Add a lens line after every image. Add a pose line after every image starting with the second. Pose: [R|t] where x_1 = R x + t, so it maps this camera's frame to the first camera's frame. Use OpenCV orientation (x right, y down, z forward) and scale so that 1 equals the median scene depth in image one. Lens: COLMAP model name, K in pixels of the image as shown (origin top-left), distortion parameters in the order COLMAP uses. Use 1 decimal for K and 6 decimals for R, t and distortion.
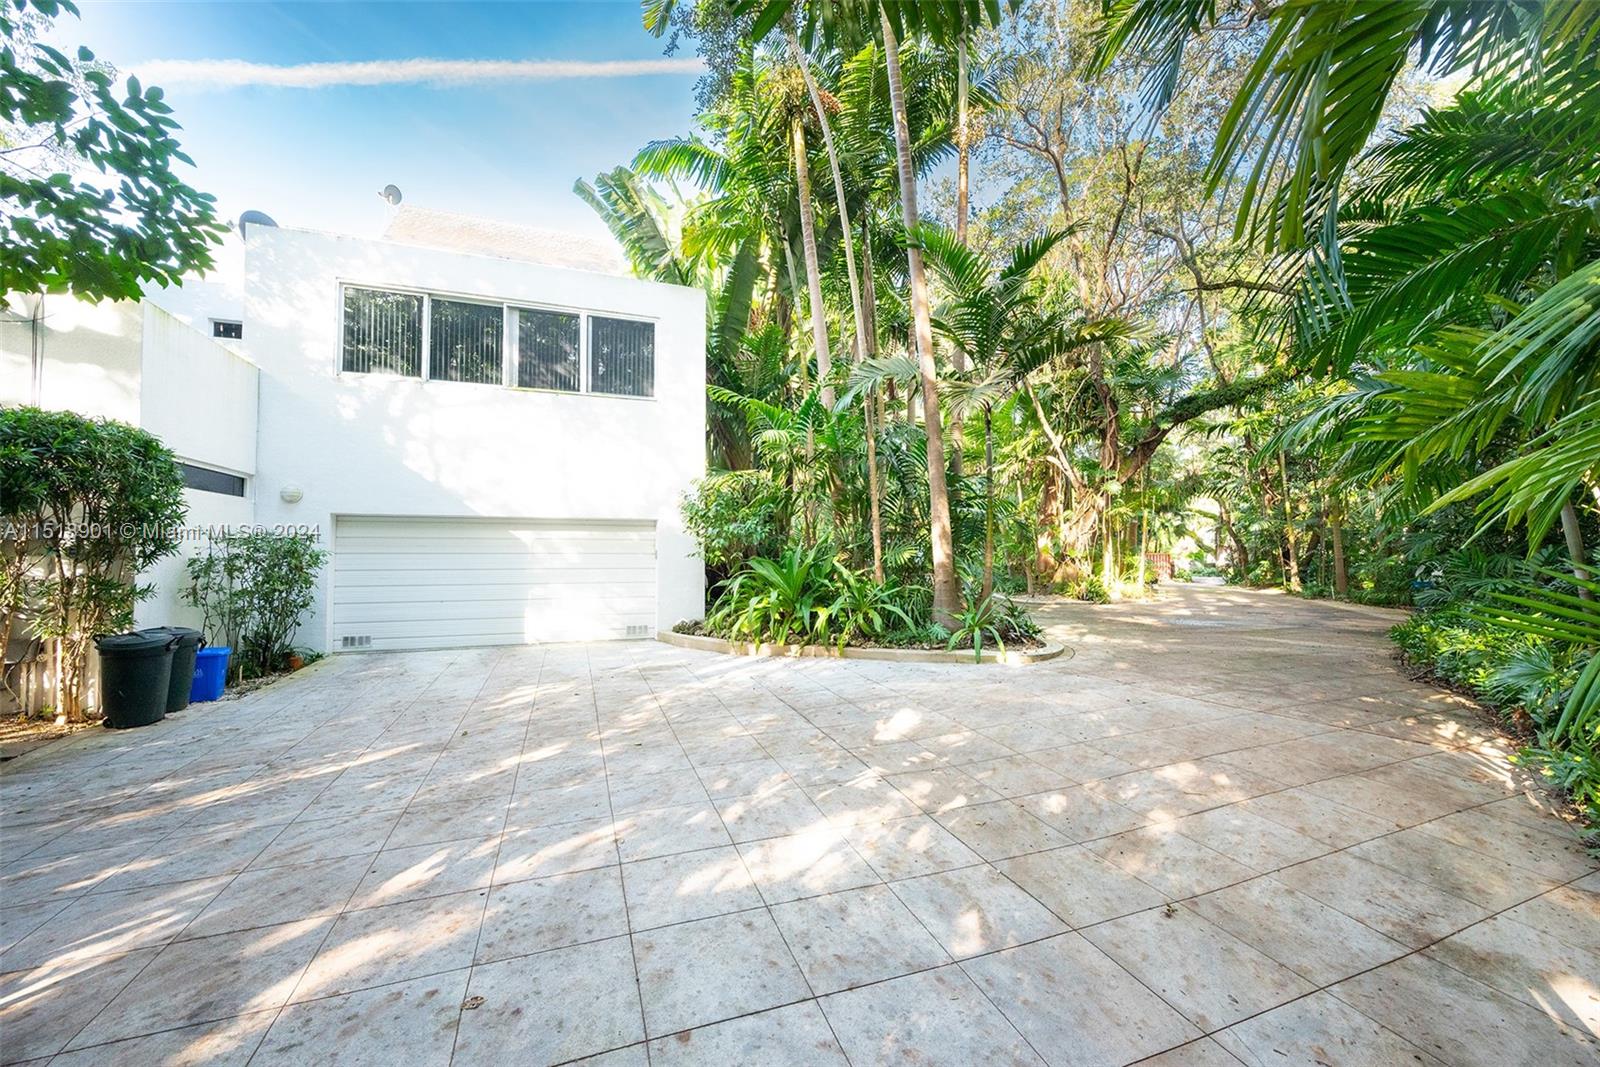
lens RADIAL K [[613.6, 0, 793.8], [0, 613.6, 535.7], [0, 0, 1]] dist [0.000497, 0.000168]
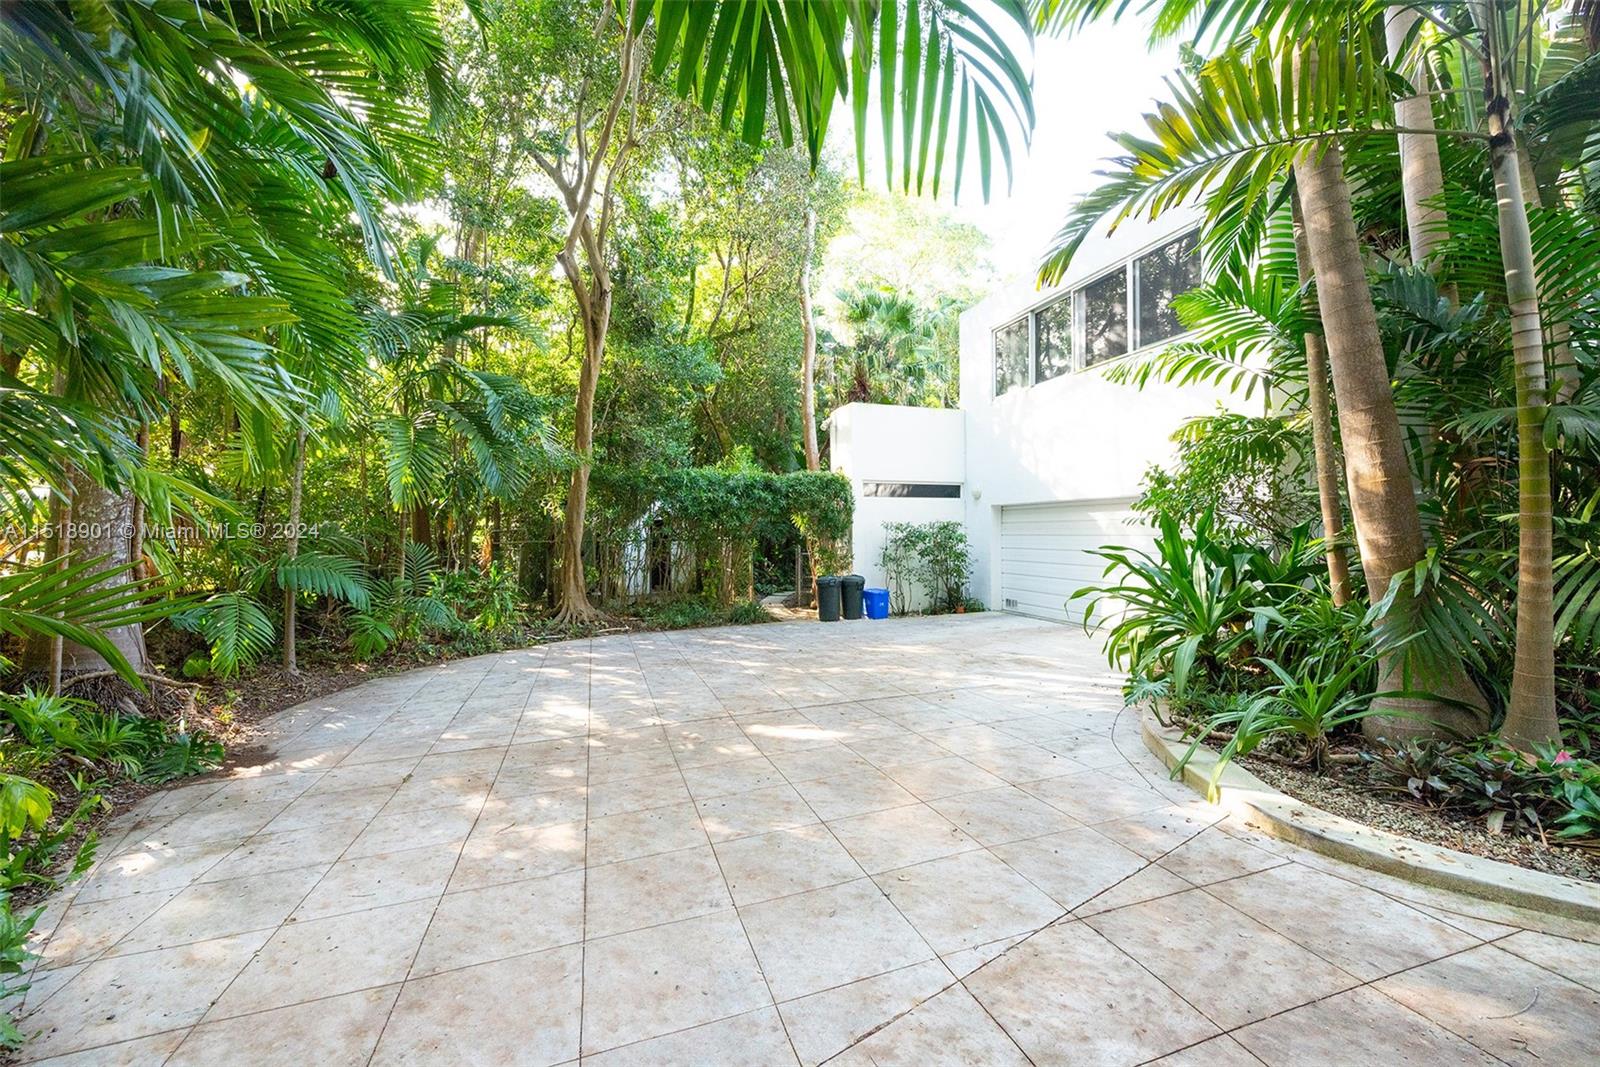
lens RADIAL K [[613.6, 0, 791.3], [0, 613.6, 537.0], [0, 0, 1]] dist [0.000497, 0.000168]
pose [[-0.012448, 0.003429, -0.999917, 1.415977], [0.037940, 0.999276, 0.002954, 0.026569], [0.999202, -0.037900, -0.012569, 1.342351]]
